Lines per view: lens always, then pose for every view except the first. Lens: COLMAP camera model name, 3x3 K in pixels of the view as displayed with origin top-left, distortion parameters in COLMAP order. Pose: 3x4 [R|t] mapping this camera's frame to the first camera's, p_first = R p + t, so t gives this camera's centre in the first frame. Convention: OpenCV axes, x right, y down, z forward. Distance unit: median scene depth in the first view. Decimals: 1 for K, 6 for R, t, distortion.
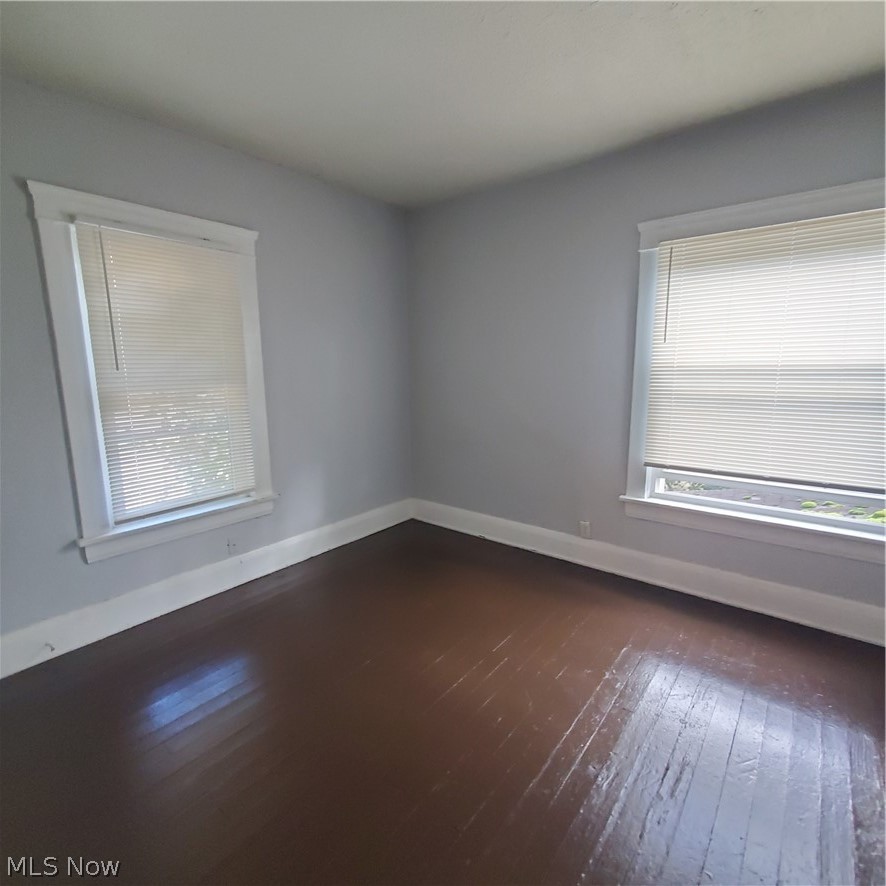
lens RADIAL K [[458.5, 0, 443.0], [0, 458.5, 443.0], [0, 0, 1]] dist [0.000348, -0.000248]
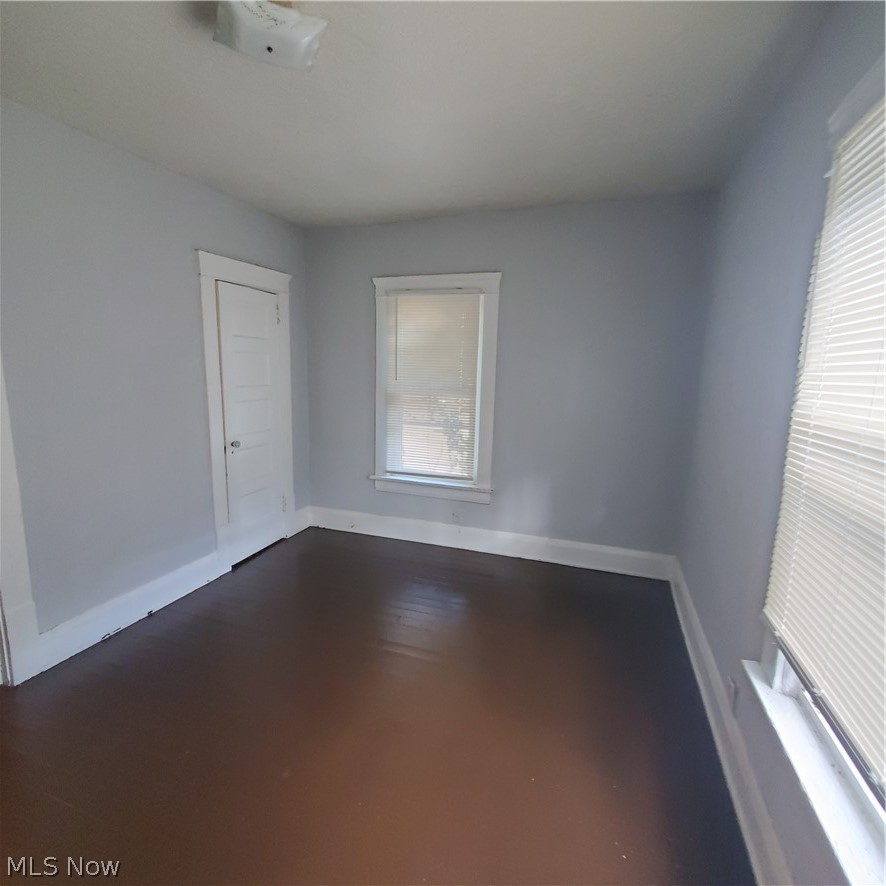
lens RADIAL K [[458.5, 0, 443.0], [0, 458.5, 443.0], [0, 0, 1]] dist [0.000348, -0.000248]
pose [[0.338530, 0.173127, -0.924891, 0.730069], [-0.186008, 0.975844, 0.114582, -0.129425], [0.922387, 0.133247, 0.362556, 0.471637]]
